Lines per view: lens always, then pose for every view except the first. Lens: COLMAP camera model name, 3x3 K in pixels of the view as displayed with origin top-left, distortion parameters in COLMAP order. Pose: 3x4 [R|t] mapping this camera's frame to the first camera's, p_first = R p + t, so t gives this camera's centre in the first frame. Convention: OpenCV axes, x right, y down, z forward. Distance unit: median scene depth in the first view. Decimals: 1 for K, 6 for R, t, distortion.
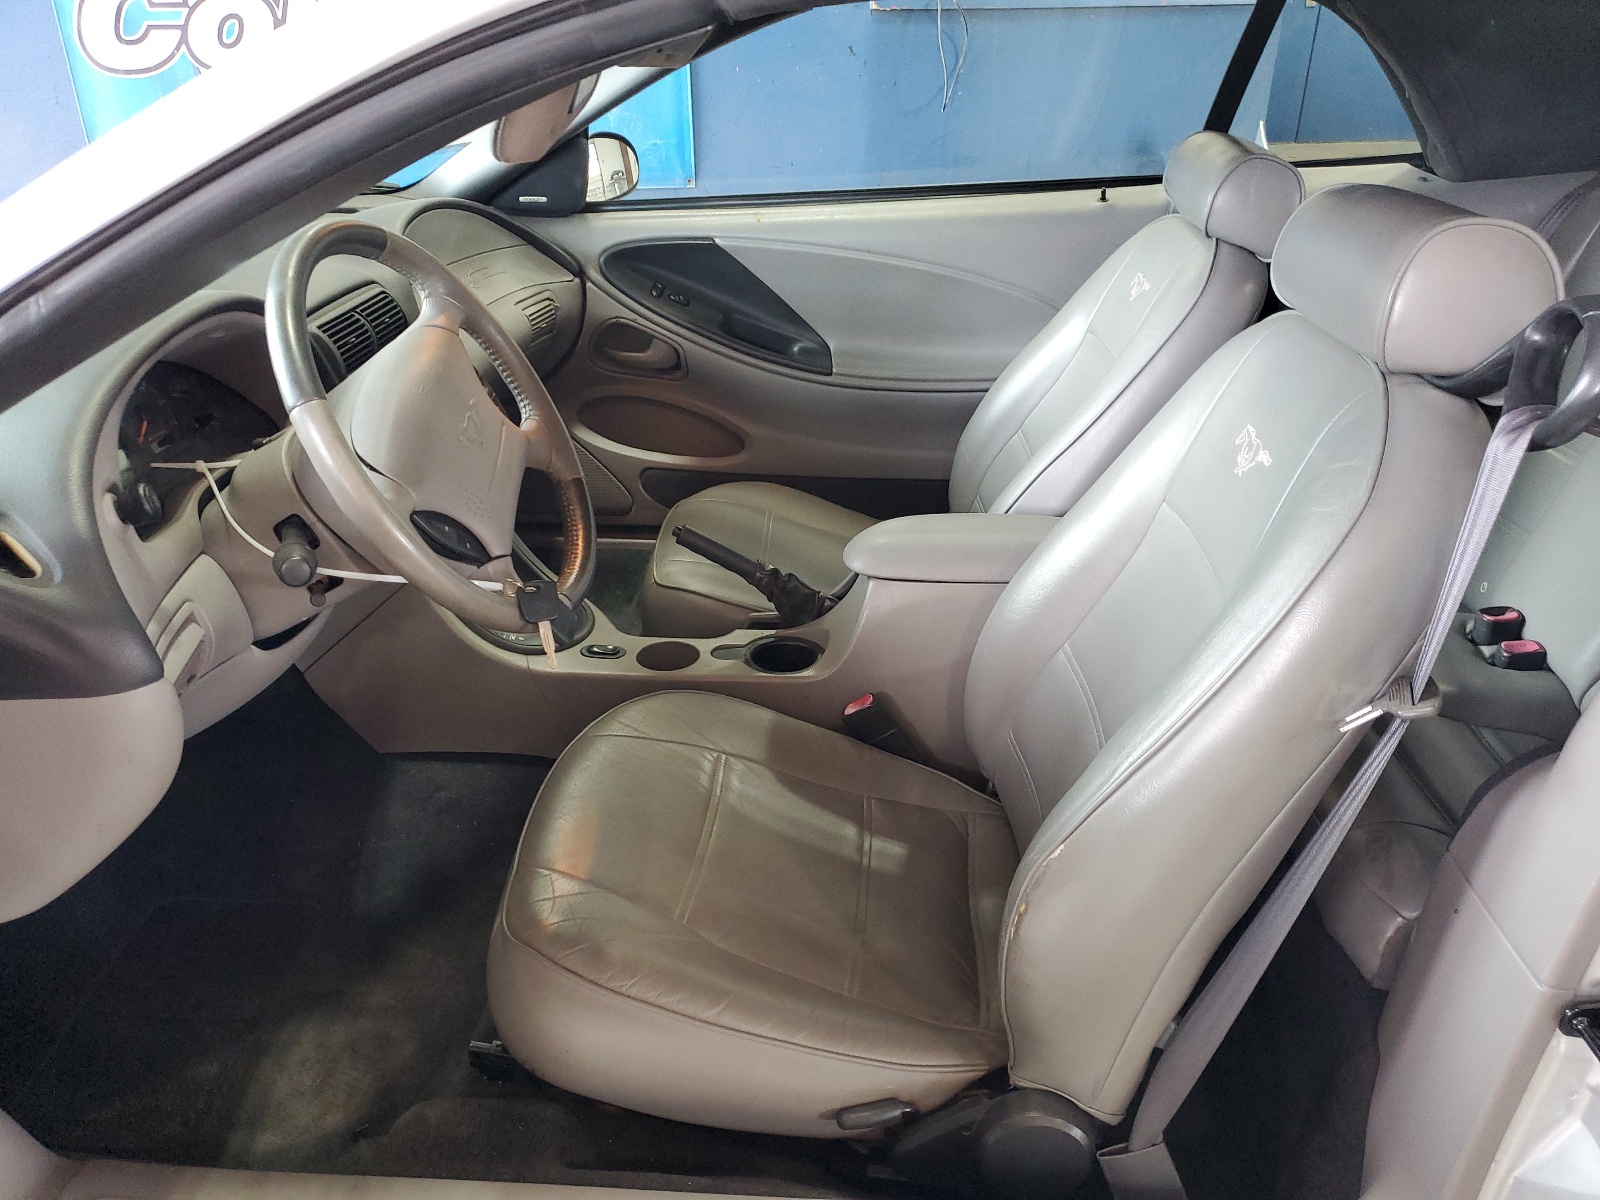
lens RADIAL K [[1202.2, 0, 800.0], [0, 1202.2, 600.0], [0, 0, 1]] dist [0.002539, 0.003199]
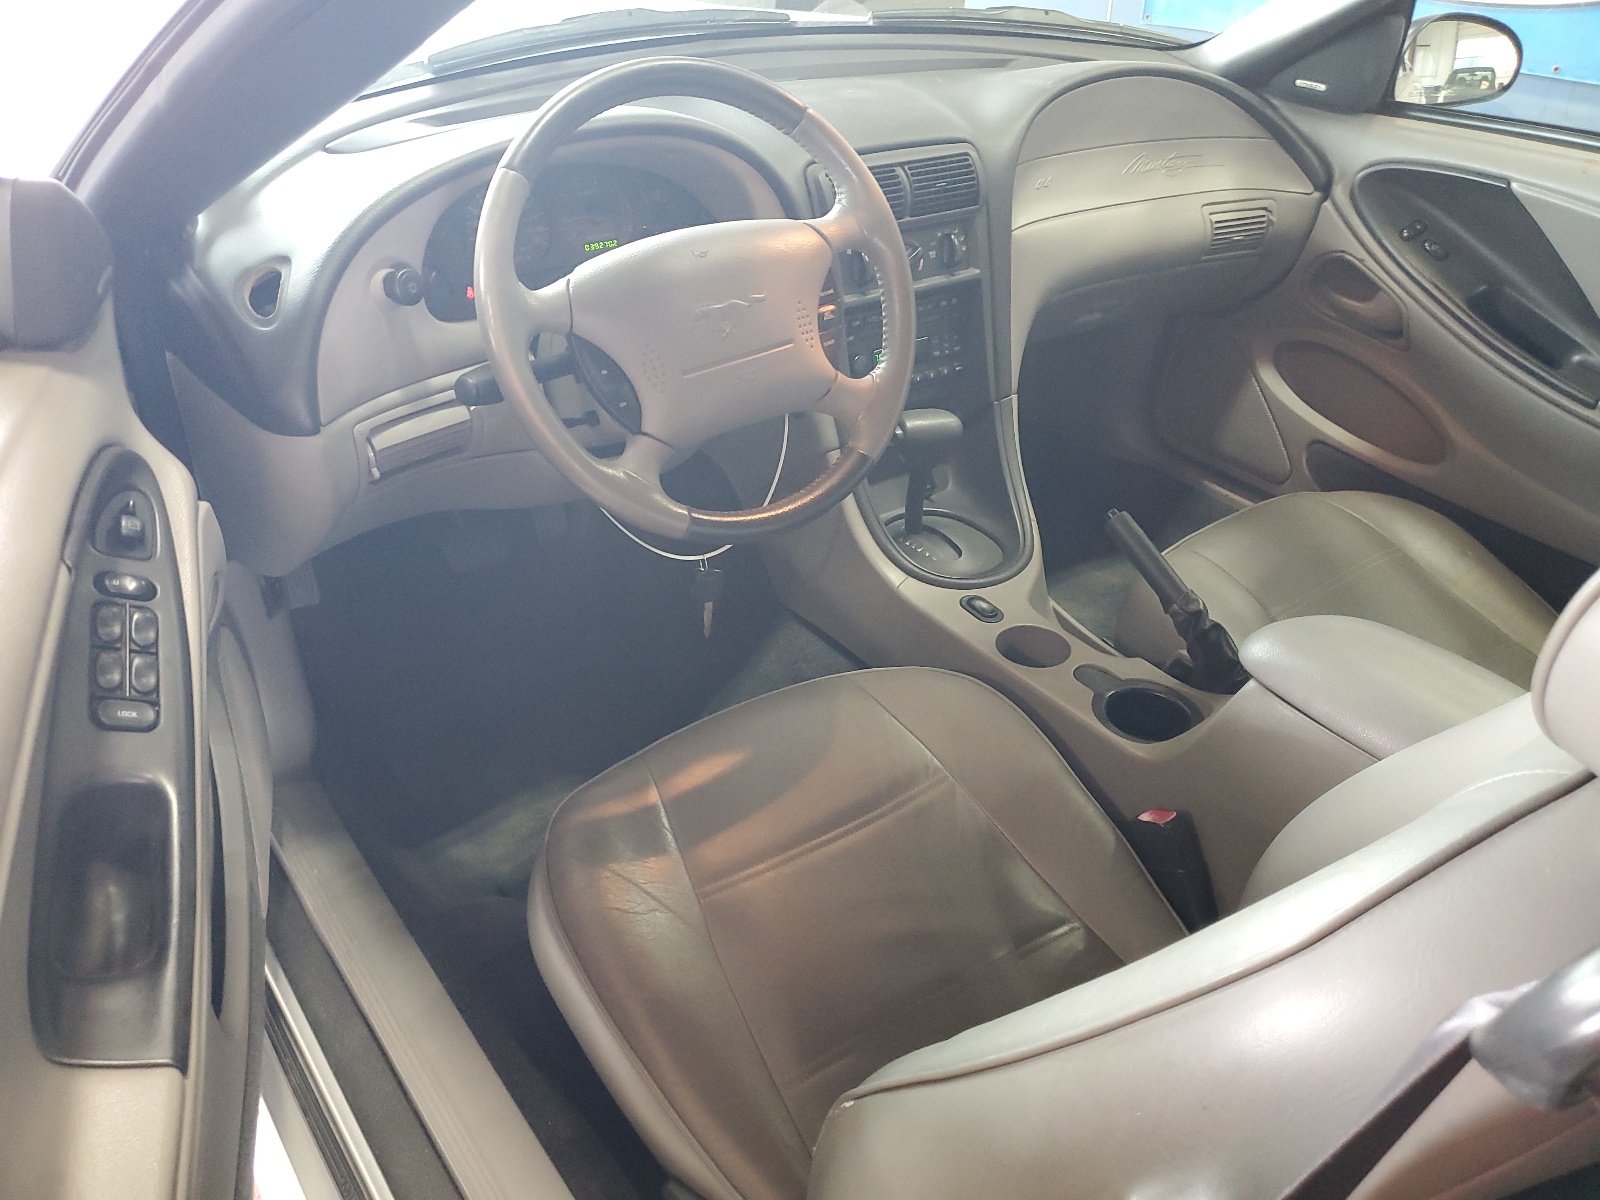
lens RADIAL K [[1202.2, 0, 800.0], [0, 1202.2, 600.0], [0, 0, 1]] dist [0.002539, 0.003199]
pose [[0.660139, 0.436787, -0.611092, 0.201166], [-0.365071, 0.897567, 0.247176, -0.093414], [0.656460, 0.059922, 0.751978, 0.174709]]
